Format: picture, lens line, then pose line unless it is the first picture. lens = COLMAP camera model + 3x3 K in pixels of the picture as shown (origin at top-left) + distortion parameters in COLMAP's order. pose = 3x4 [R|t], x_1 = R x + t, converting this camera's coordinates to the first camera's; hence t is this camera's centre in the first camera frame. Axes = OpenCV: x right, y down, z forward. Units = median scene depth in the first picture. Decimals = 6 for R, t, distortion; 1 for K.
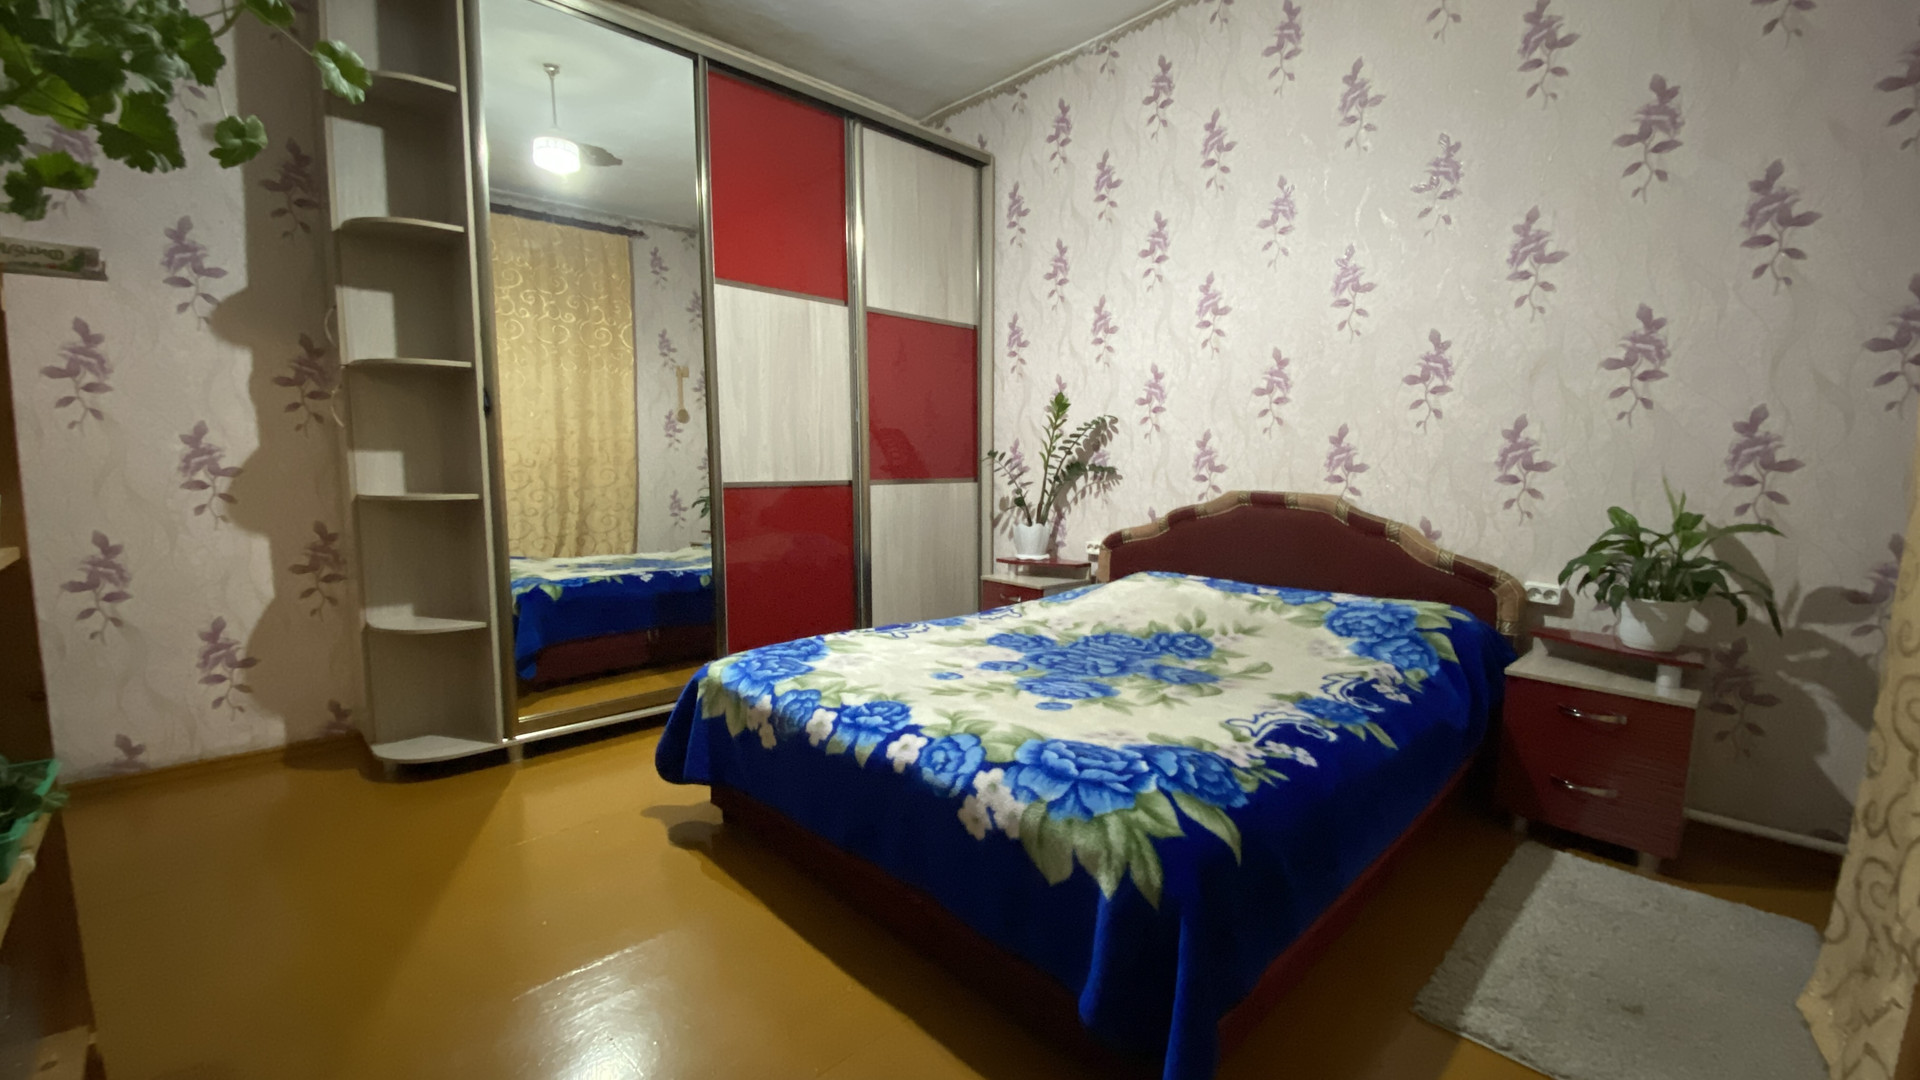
lens RADIAL K [[781.6, 0, 962.2], [0, 781.6, 539.8], [0, 0, 1]] dist [-0.007983, -0.009836]
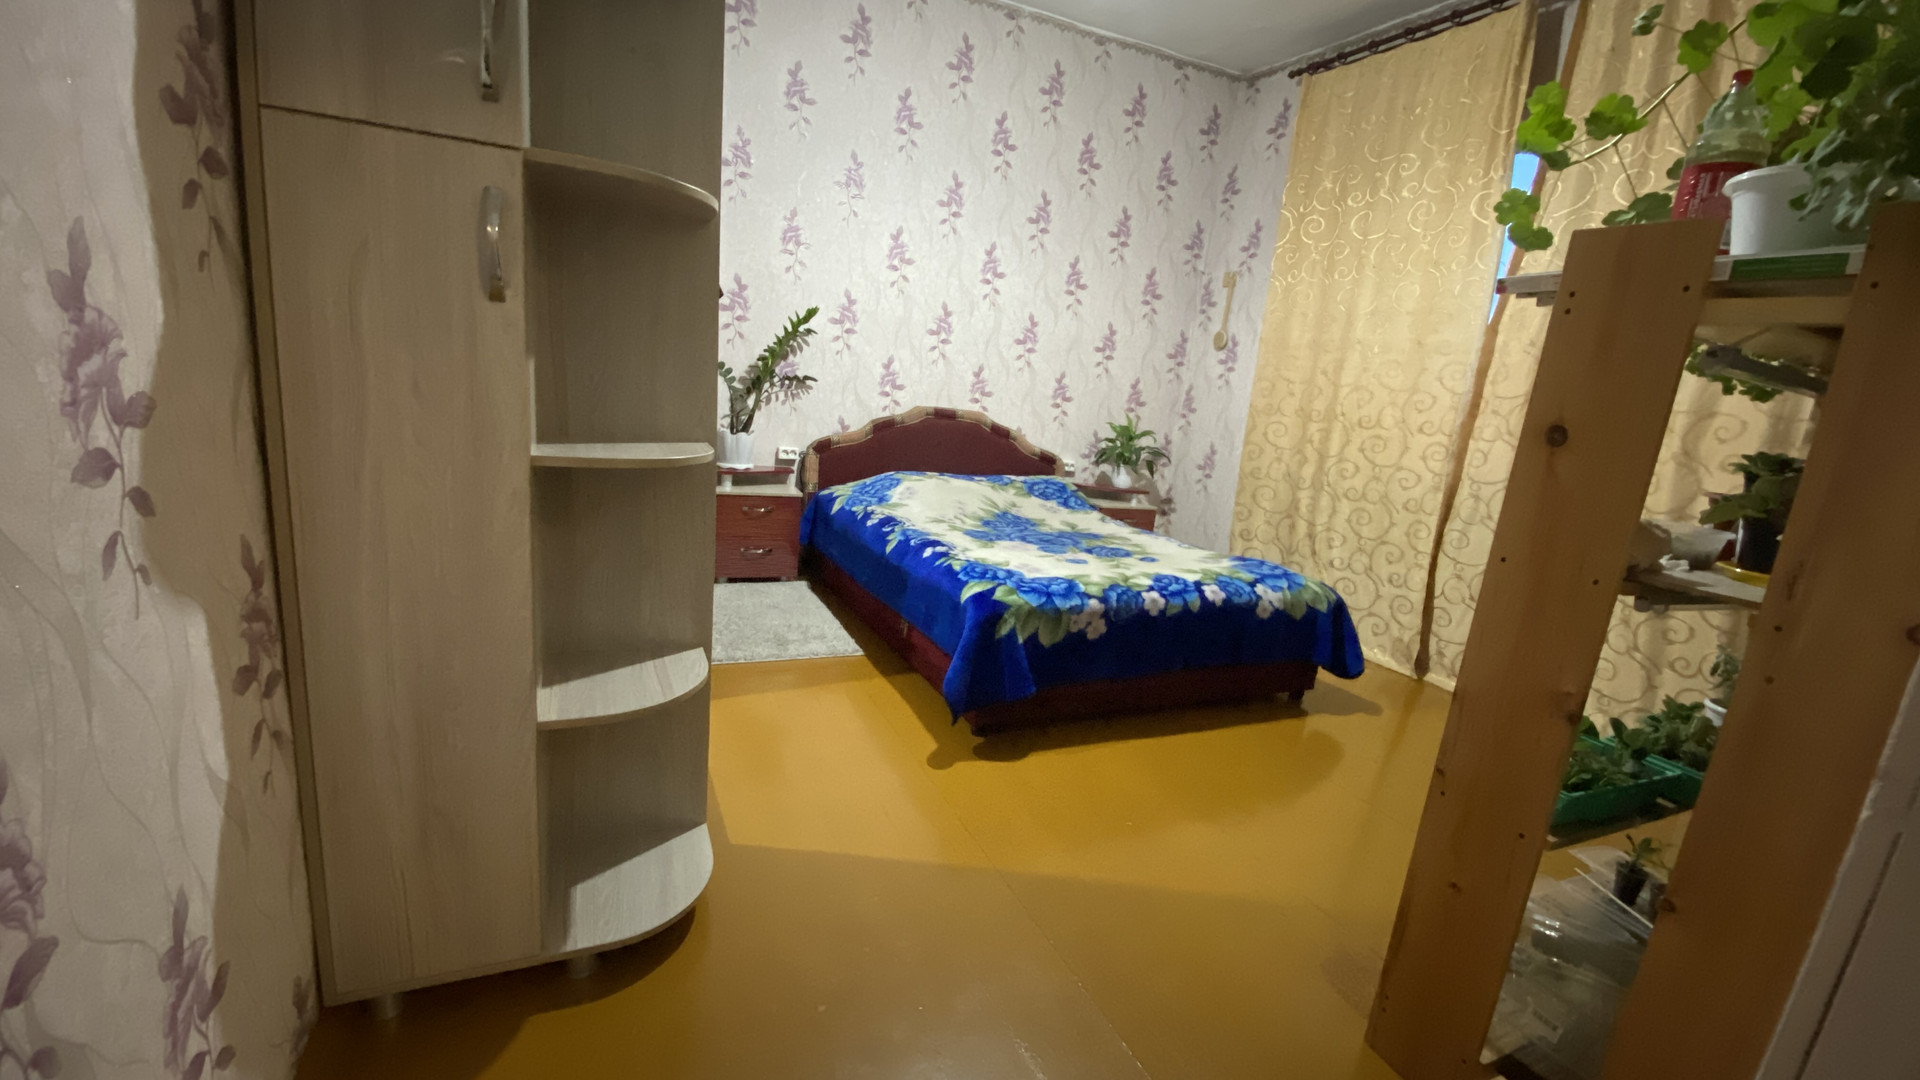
lens RADIAL K [[781.6, 0, 957.6], [0, 781.6, 551.4], [0, 0, 1]] dist [-0.007983, -0.009836]
pose [[0.320490, -0.180348, 0.929925, -0.987992], [-0.004653, 0.981397, 0.191934, -0.080914], [-0.947240, -0.065840, 0.313689, 0.538229]]
